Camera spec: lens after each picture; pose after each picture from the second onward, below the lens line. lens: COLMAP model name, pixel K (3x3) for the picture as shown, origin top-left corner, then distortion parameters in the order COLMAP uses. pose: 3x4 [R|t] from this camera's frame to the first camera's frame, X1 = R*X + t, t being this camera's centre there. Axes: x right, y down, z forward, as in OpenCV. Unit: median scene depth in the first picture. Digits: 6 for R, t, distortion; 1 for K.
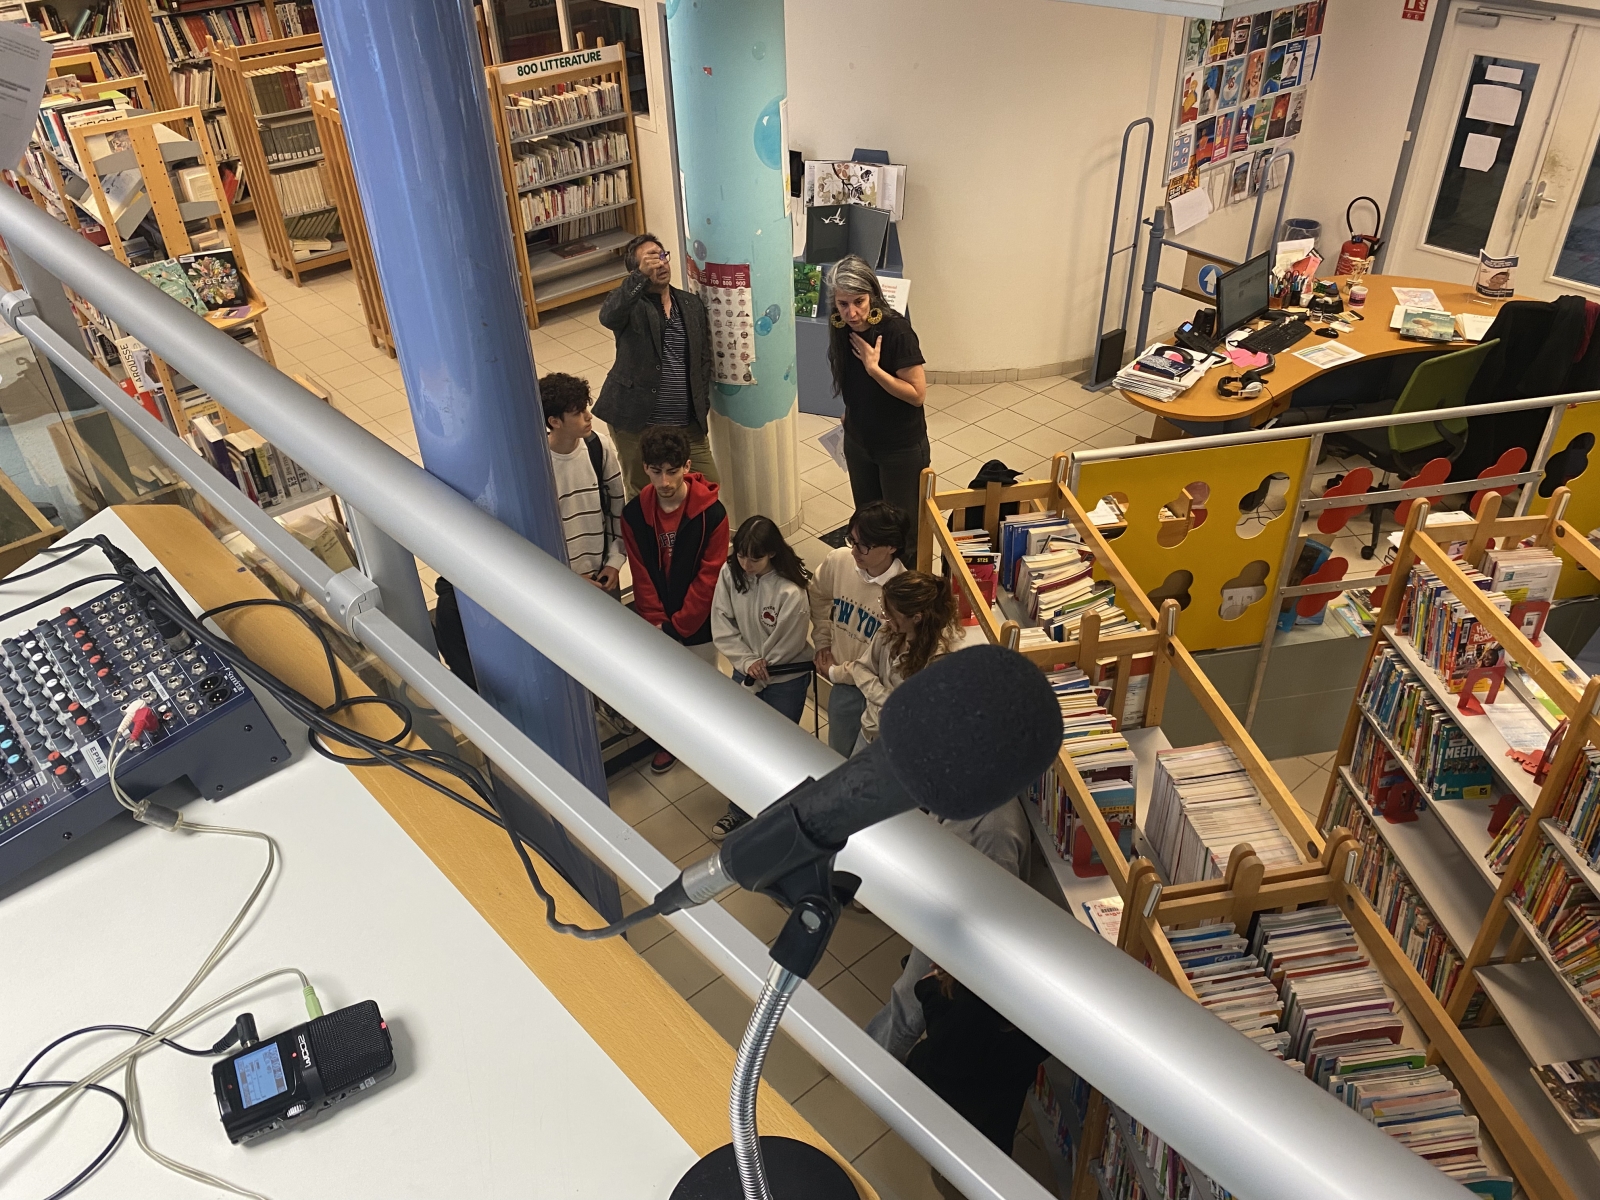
lens RADIAL K [[1229.1, 0, 798.0], [0, 1229.1, 588.2], [0, 0, 1]] dist [0.007841, -0.001985]
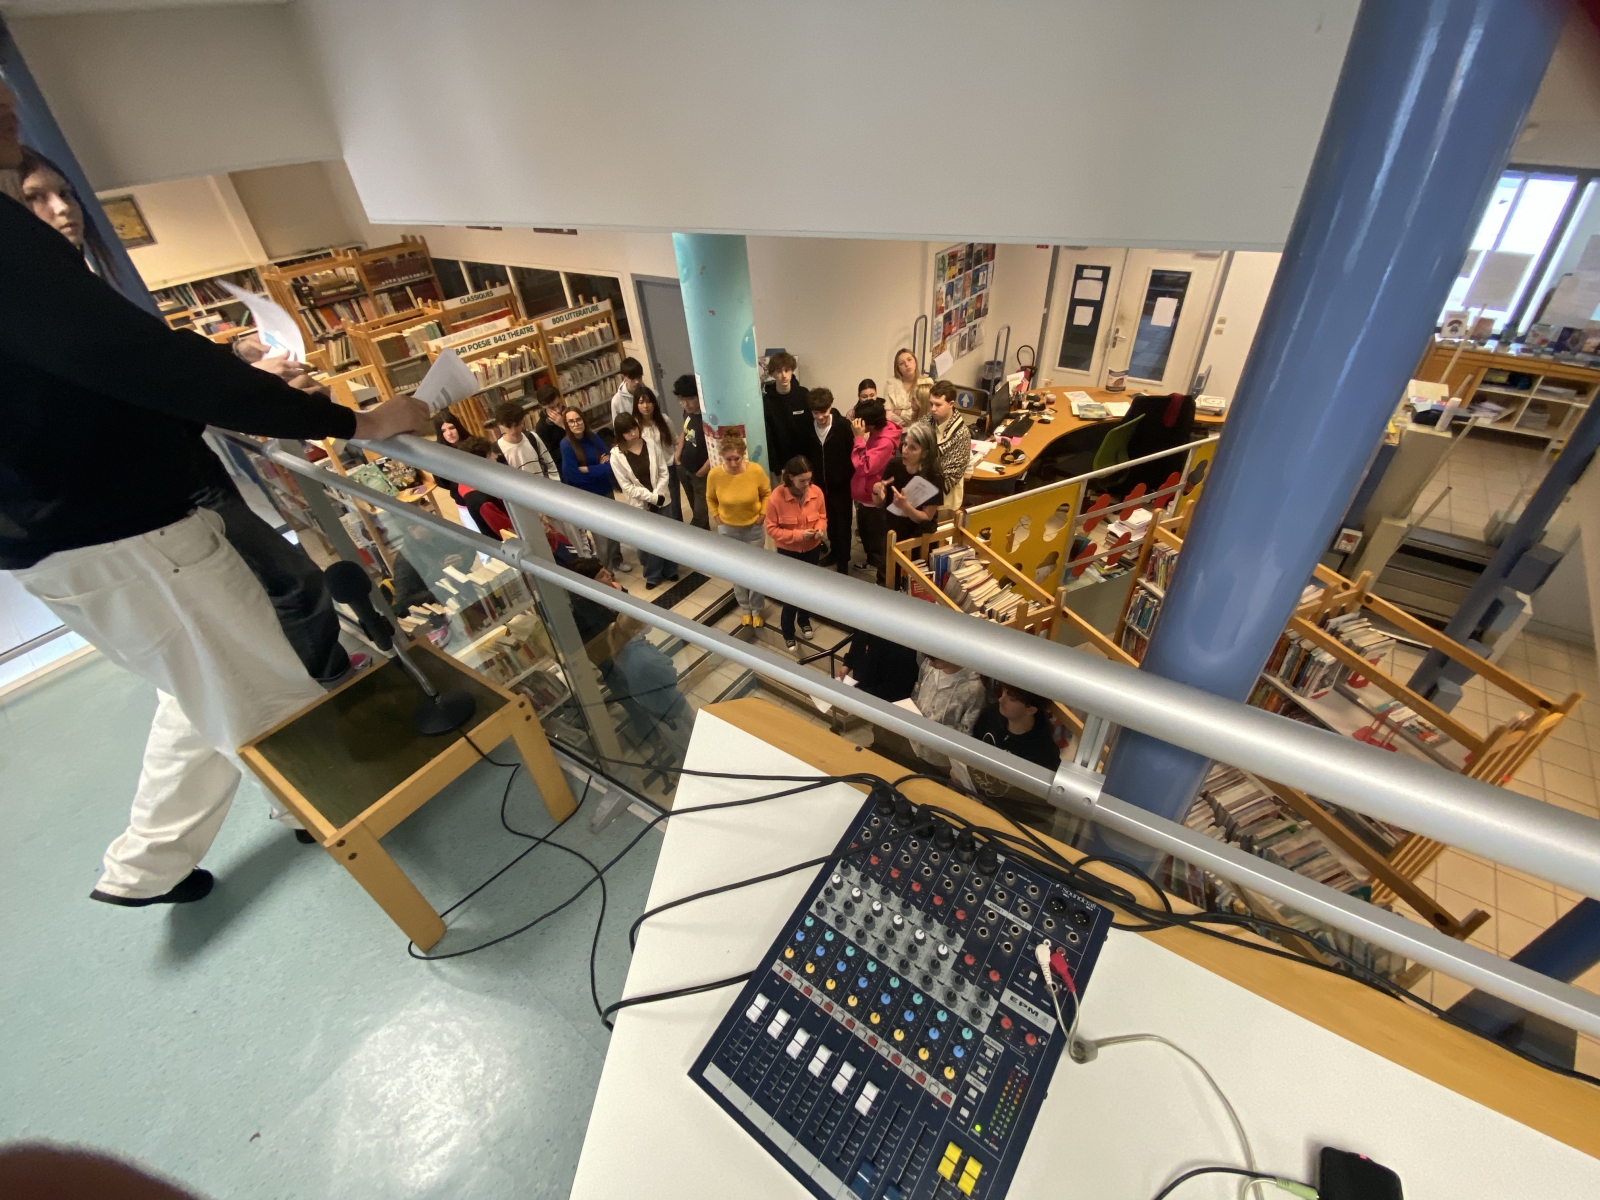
lens RADIAL K [[649.2, 0, 793.1], [0, 649.2, 601.0], [0, 0, 1]] dist [0.022049, -0.023398]
pose [[0.974432, -0.163498, 0.154115, -0.120937], [0.157435, 0.986220, 0.050839, -0.043147], [-0.160303, -0.025276, 0.986744, 0.068719]]
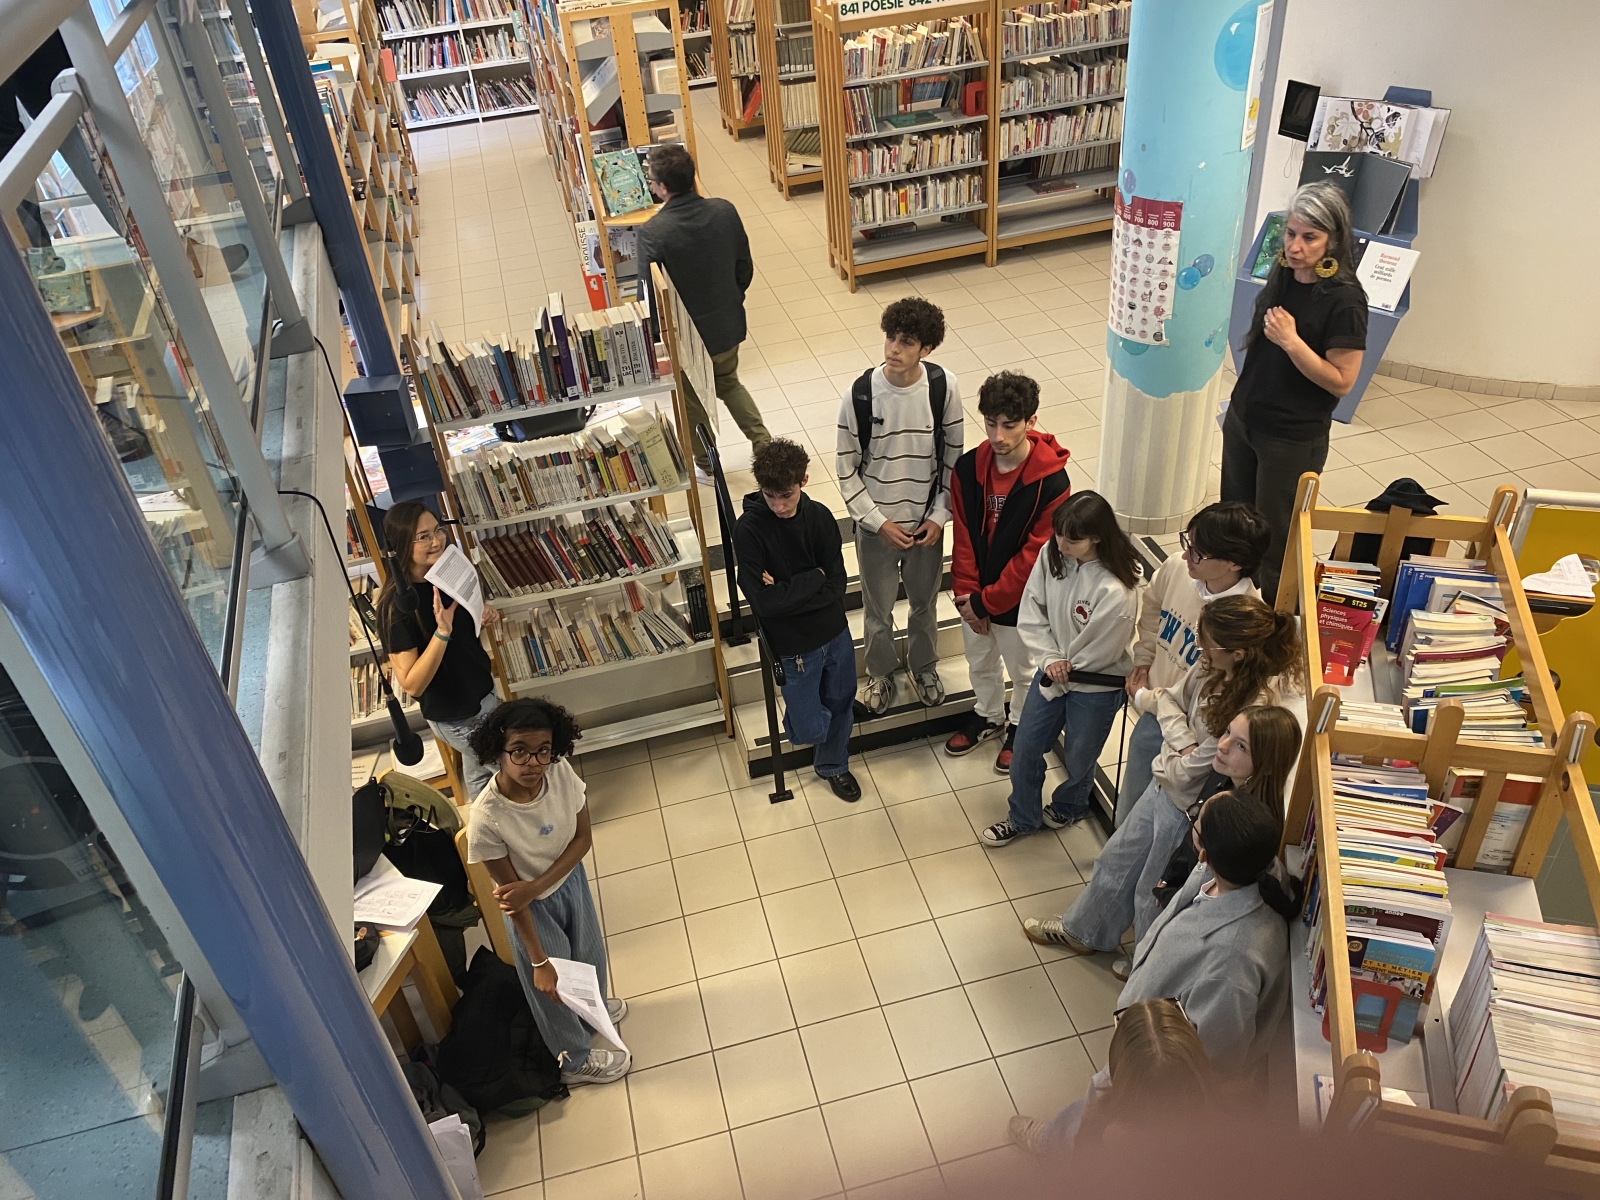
lens RADIAL K [[1223.9, 0, 780.7], [0, 1223.9, 608.8], [0, 0, 1]] dist [0.007153, -0.005685]
pose [[0.893829, 0.226320, -0.387103, 0.080581], [-0.207207, 0.974052, 0.091035, -0.009452], [0.397662, -0.001159, 0.917531, 0.093607]]
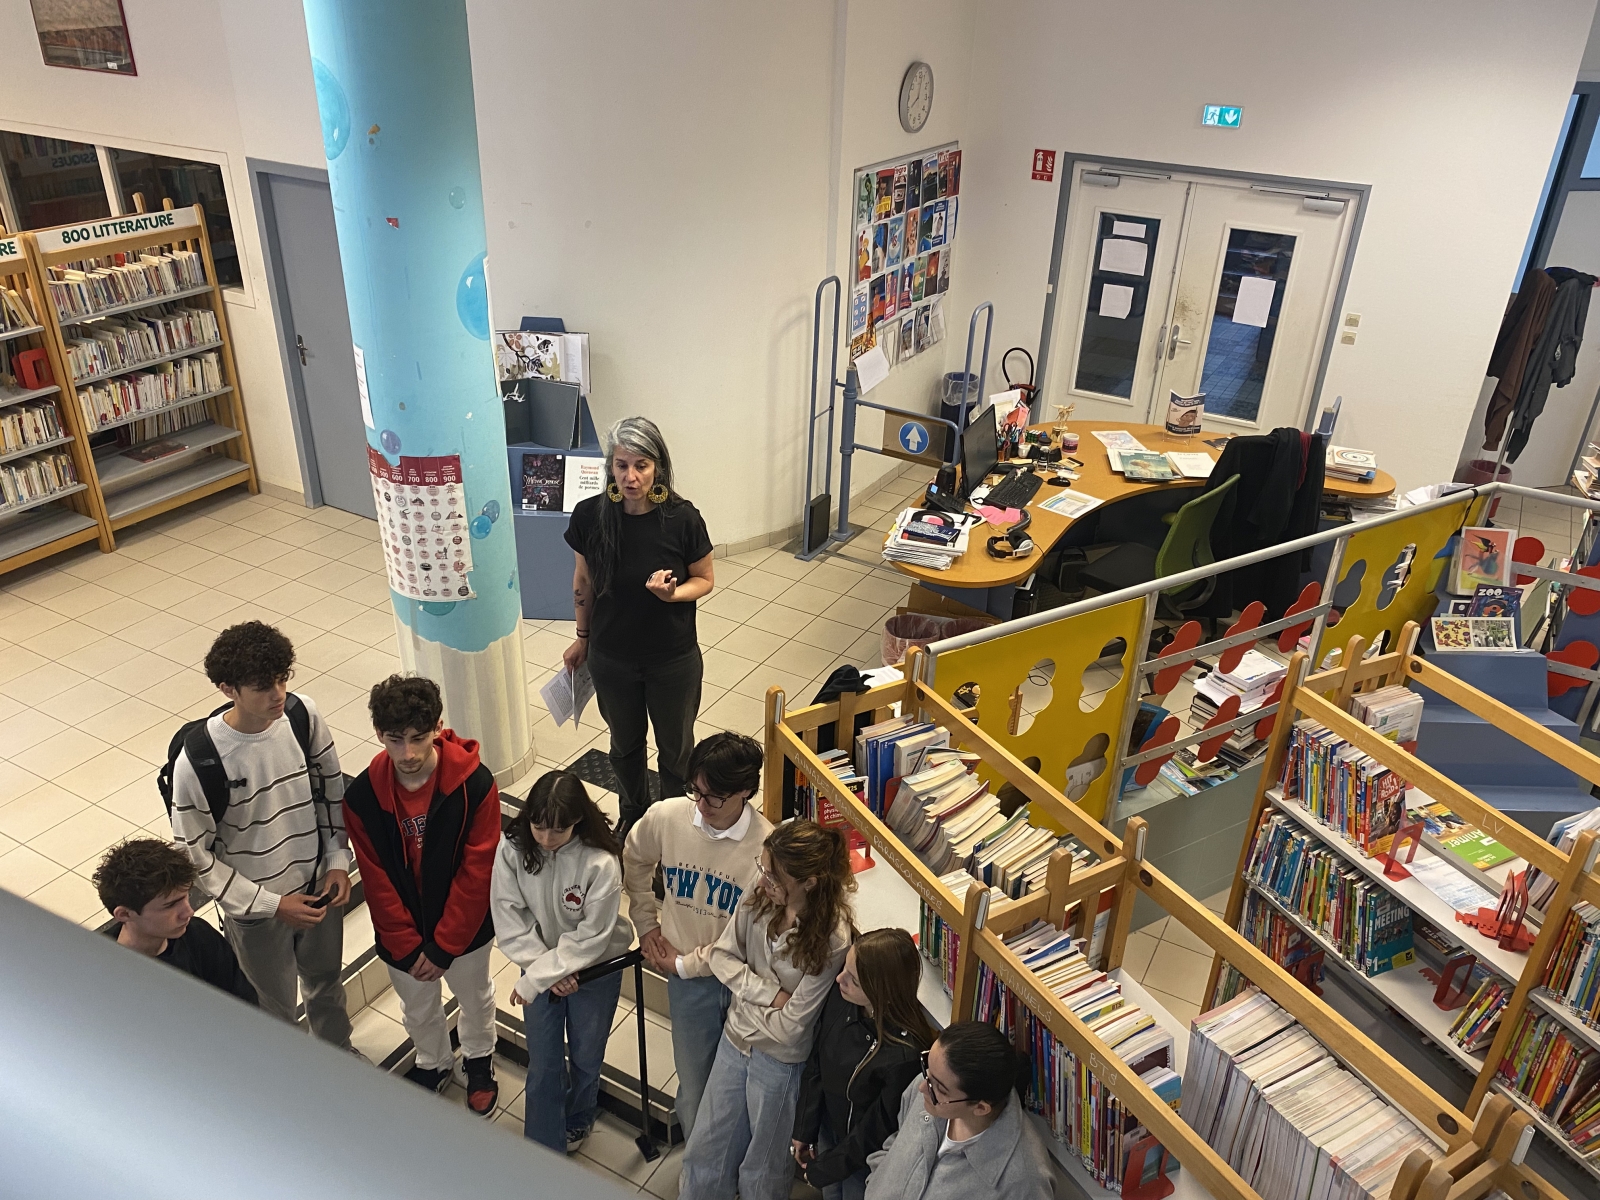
lens RADIAL K [[1219.3, 0, 806.8], [0, 1219.3, 607.3], [0, 0, 1]] dist [0.027229, -0.033651]
pose [[0.932225, -0.115071, 0.343097, -0.089353], [0.153405, 0.984355, -0.086673, -0.049291], [-0.327755, 0.133432, 0.935293, 0.153308]]
